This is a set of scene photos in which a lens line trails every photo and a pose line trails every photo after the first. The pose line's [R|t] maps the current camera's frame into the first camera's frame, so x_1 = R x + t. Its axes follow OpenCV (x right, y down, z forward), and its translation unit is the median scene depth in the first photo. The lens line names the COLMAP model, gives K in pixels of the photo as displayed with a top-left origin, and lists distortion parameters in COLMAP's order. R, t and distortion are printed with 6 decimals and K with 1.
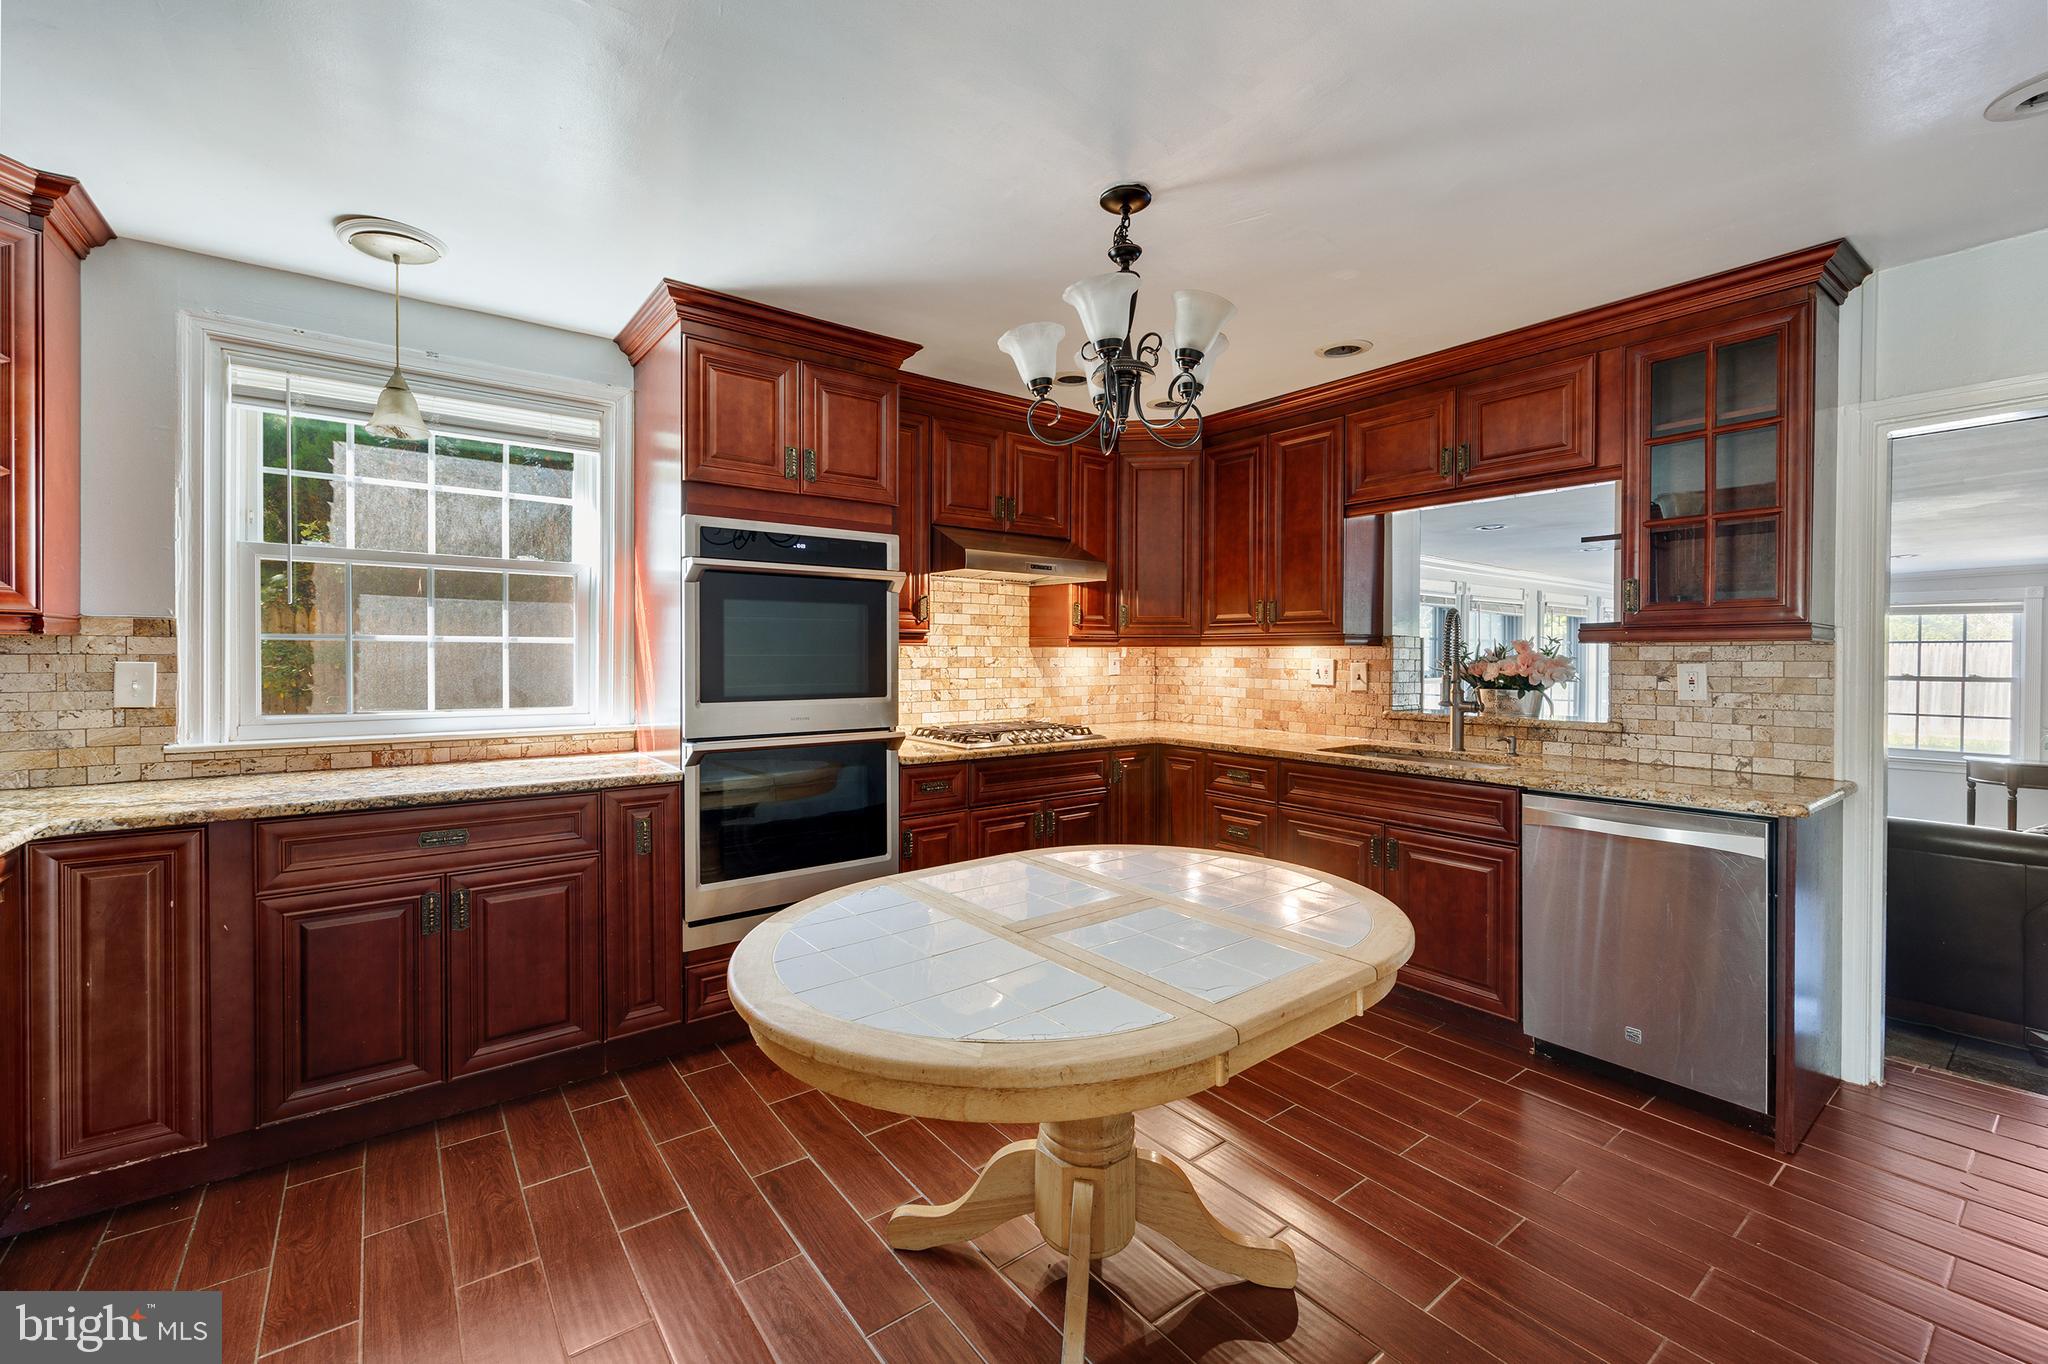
lens RADIAL K [[834.4, 0, 1014.6], [0, 834.4, 670.3], [0, 0, 1]] dist [0.009488, 0.000790]
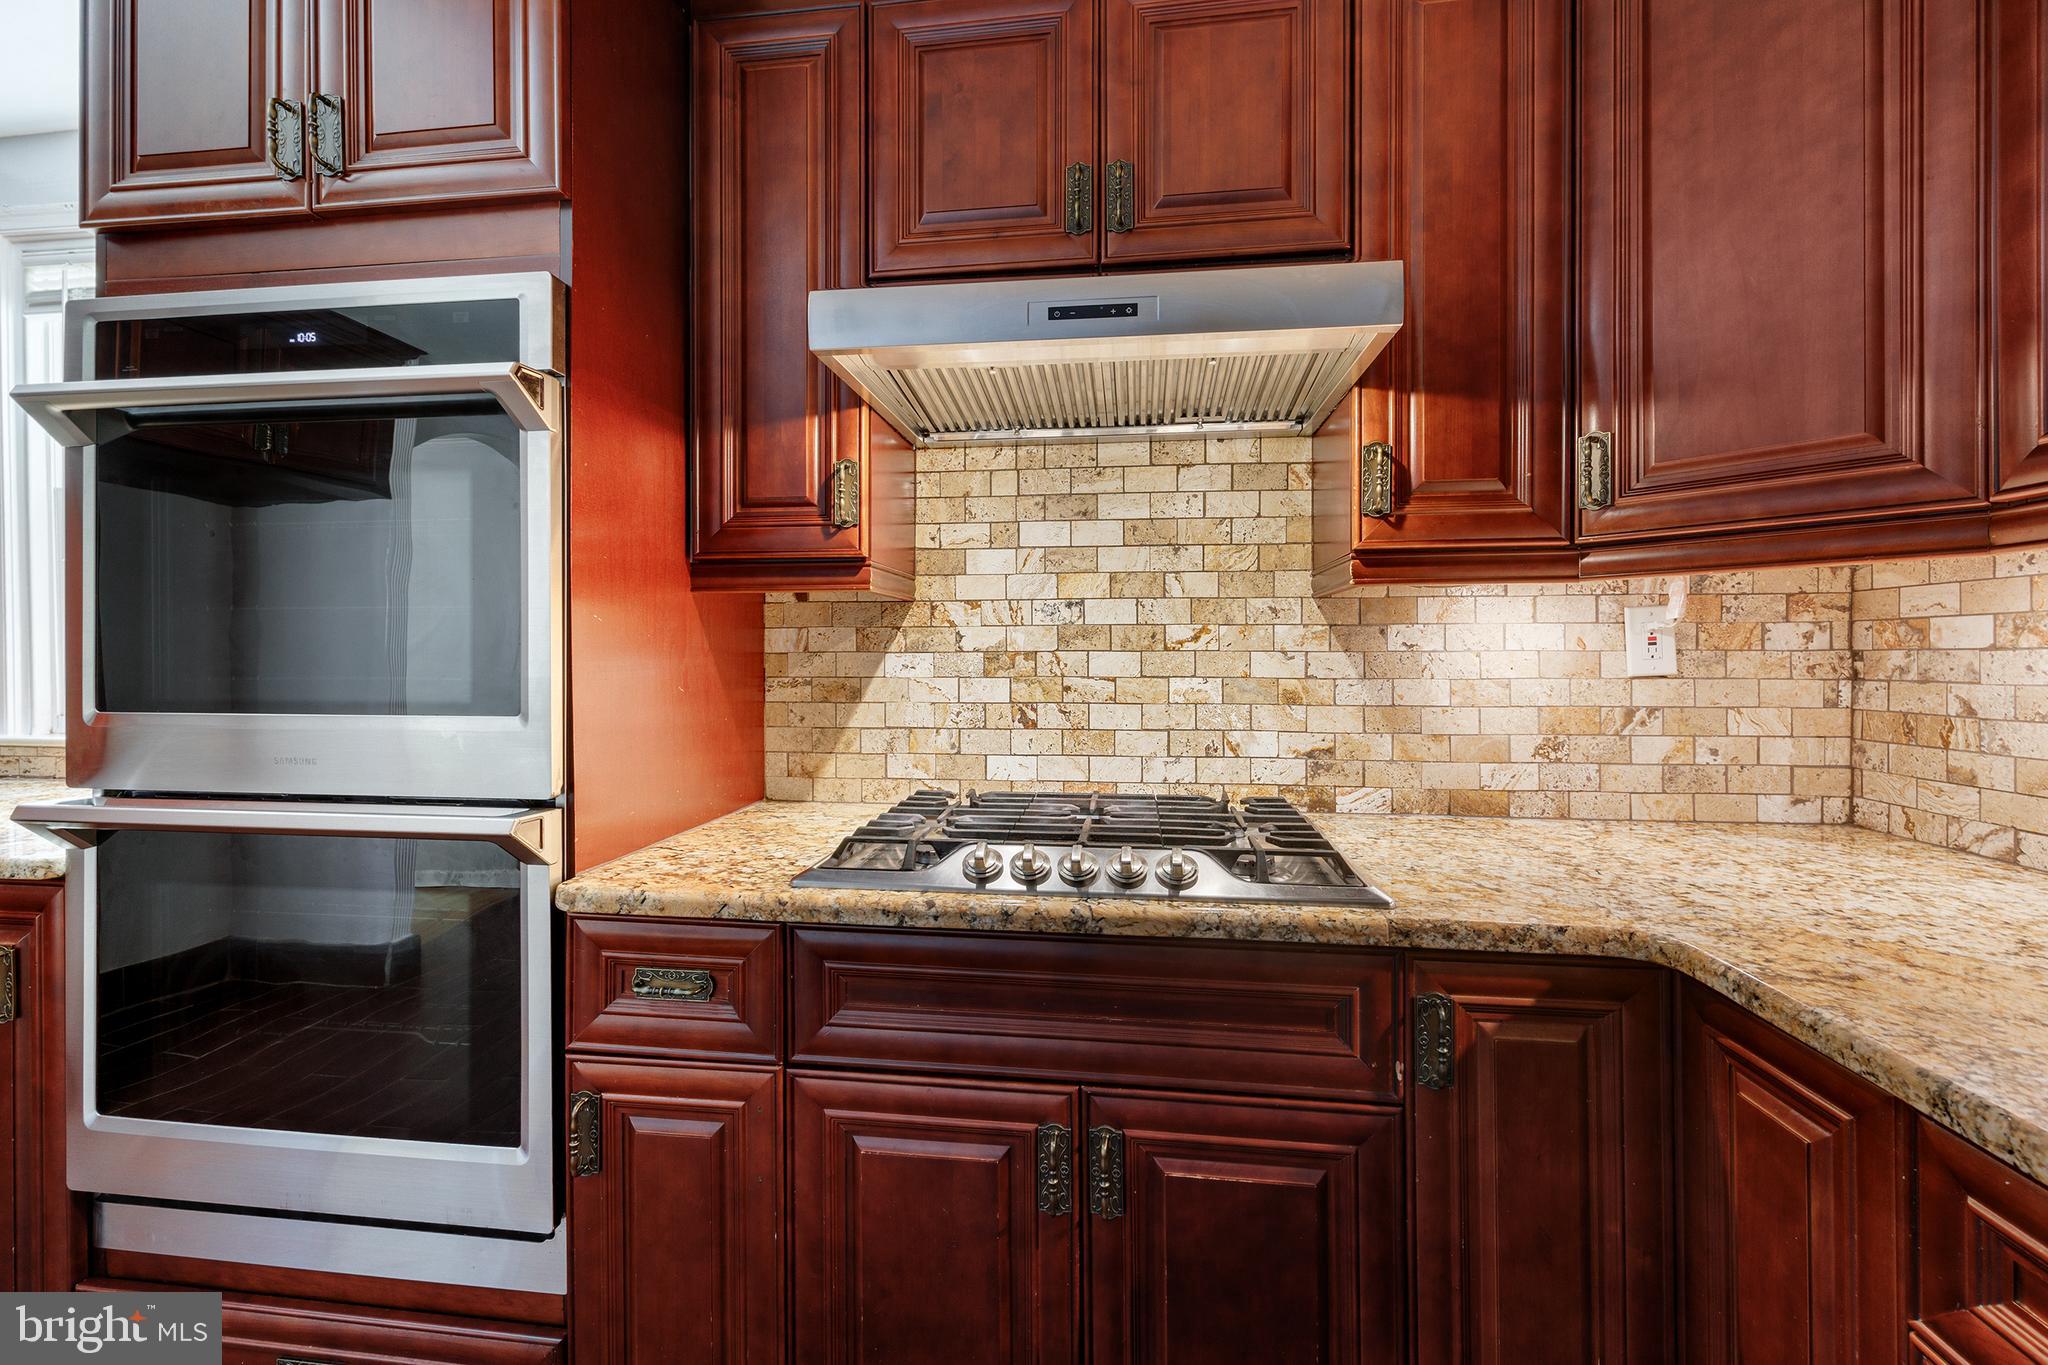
lens RADIAL K [[834.4, 0, 1040.7], [0, 834.4, 660.7], [0, 0, 1]] dist [0.009488, 0.000790]
pose [[0.721458, 0.001963, -0.692456, 0.198876], [-0.009927, 0.999923, -0.007508, 0.004958], [0.692387, 0.012291, 0.721421, 0.674693]]
